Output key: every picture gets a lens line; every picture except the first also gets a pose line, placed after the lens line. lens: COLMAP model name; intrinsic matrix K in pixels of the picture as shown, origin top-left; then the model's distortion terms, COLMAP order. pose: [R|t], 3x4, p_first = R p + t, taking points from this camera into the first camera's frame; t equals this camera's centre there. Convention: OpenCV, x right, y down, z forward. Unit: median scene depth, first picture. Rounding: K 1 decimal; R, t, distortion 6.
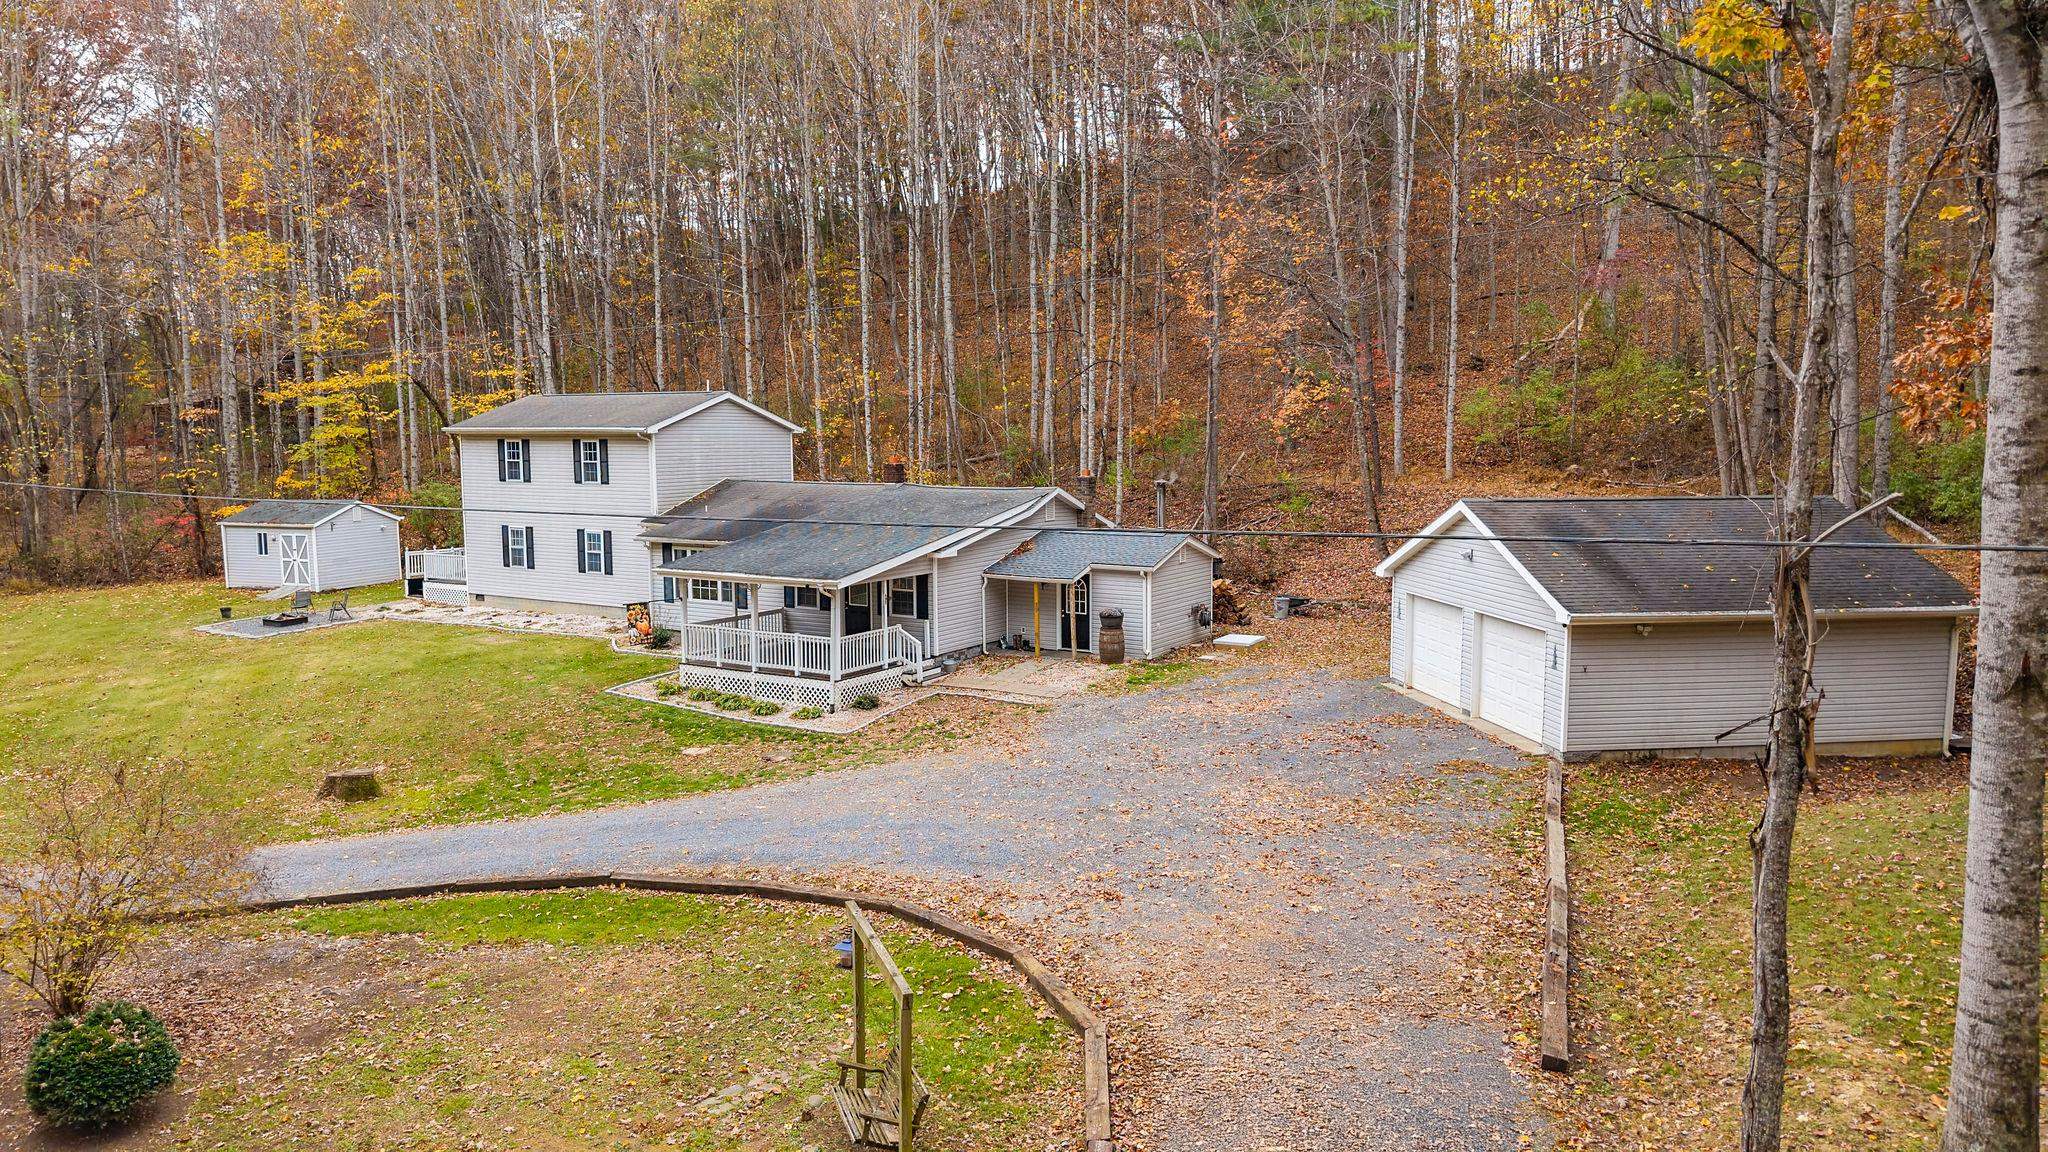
lens RADIAL K [[1343.2, 0, 1024.0], [0, 1343.2, 576.0], [0, 0, 1]] dist [-0.022754, 0.000233]
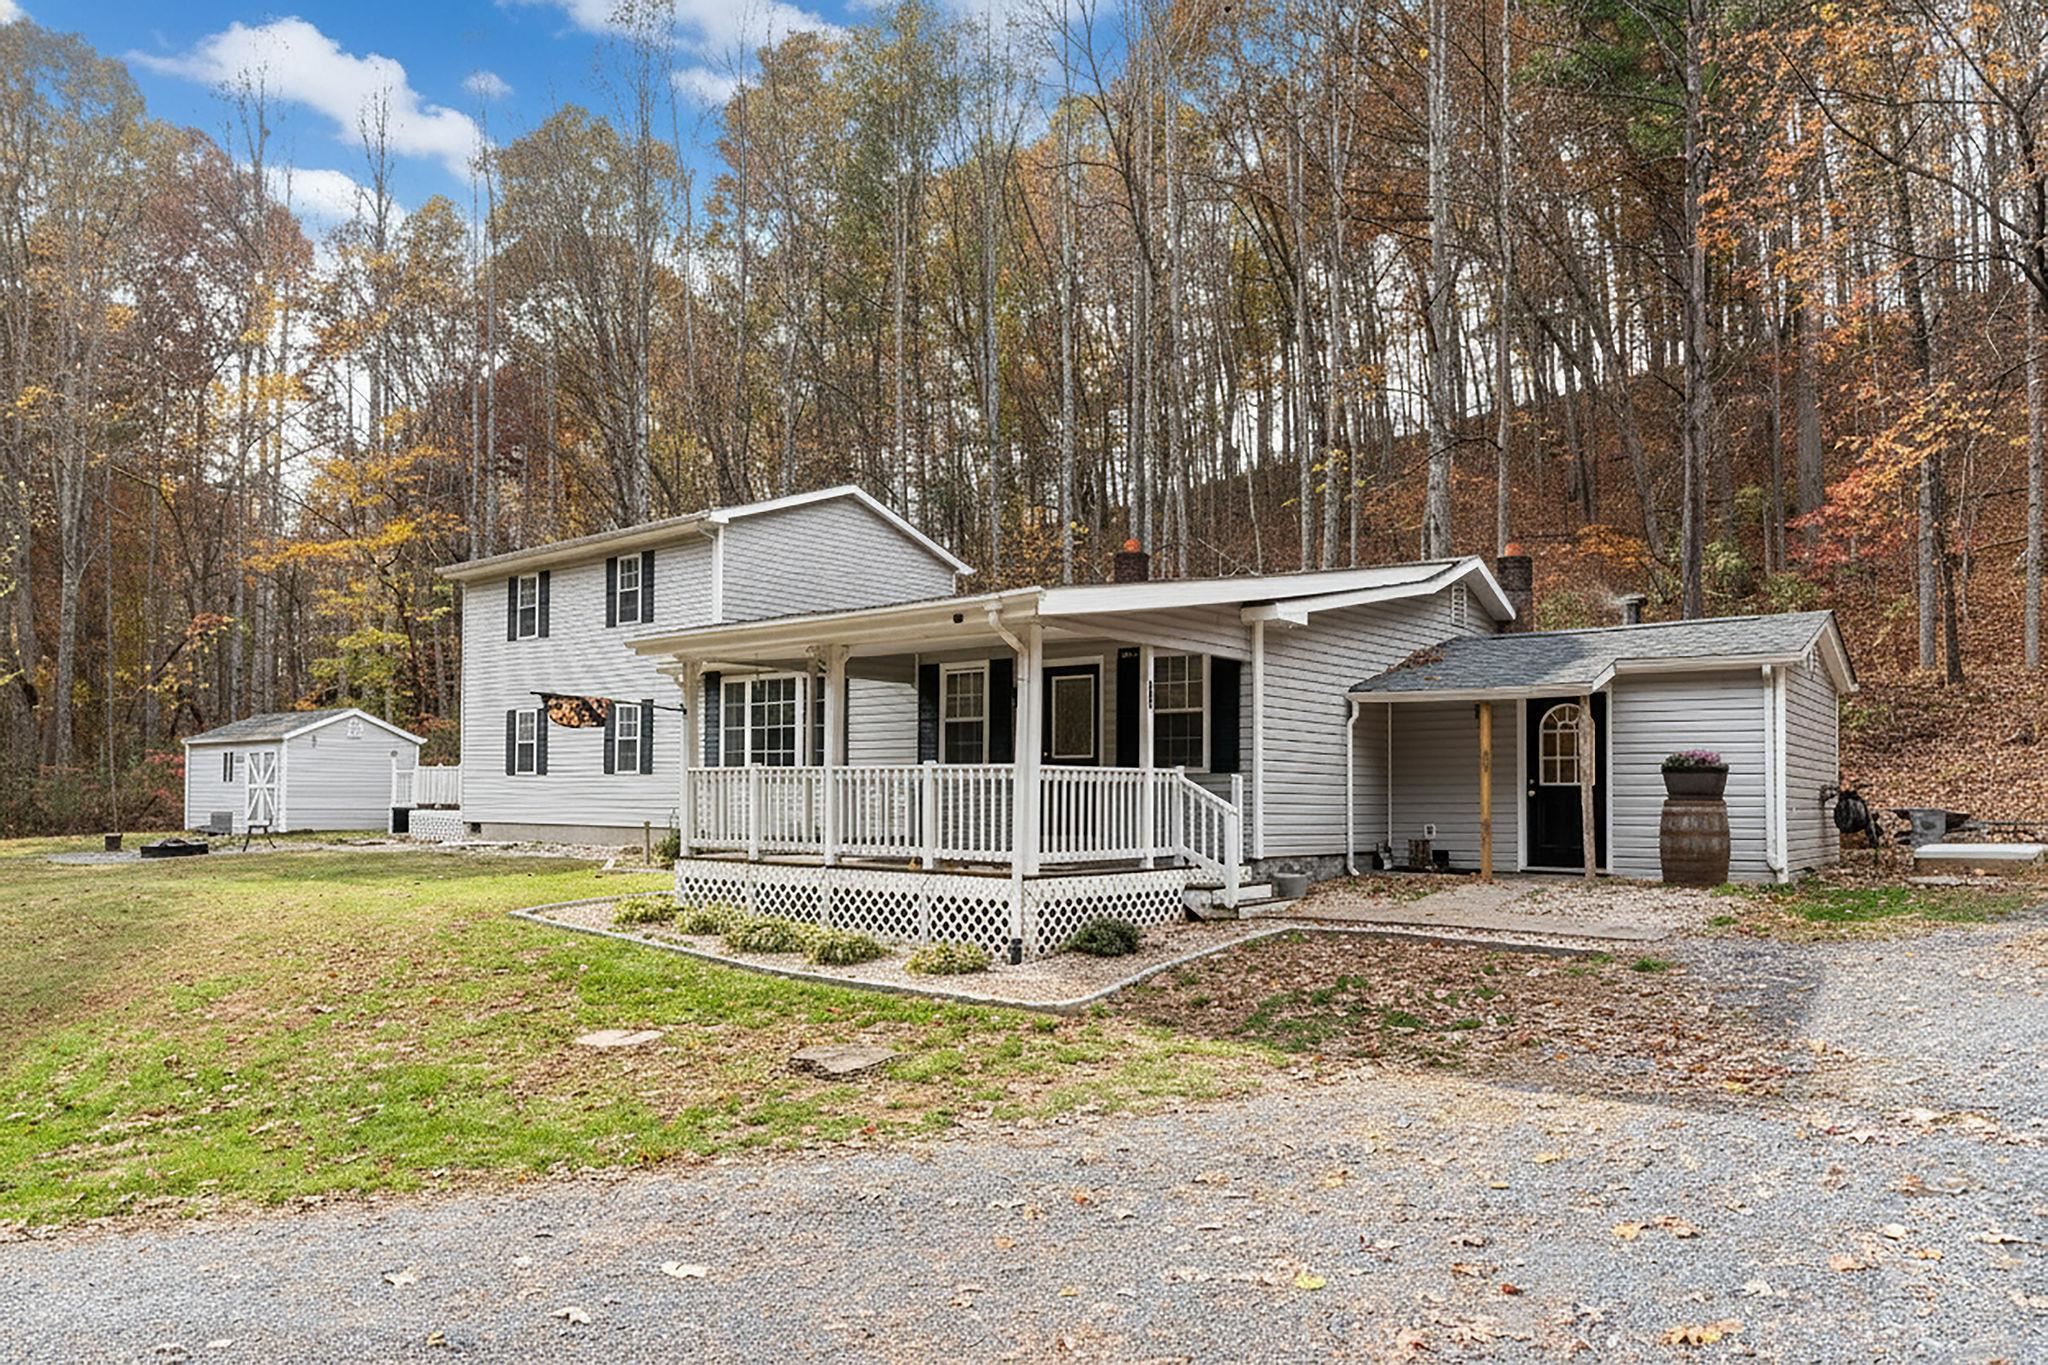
lens RADIAL K [[1342.1, 0, 962.7], [0, 1342.1, 681.8], [0, 0, 1]] dist [0.005329, -0.005402]
pose [[0.984497, -0.007742, -0.175230, -0.083410], [-0.025098, 0.982527, -0.184420, 0.086182], [0.173596, 0.185959, 0.967101, 0.567204]]
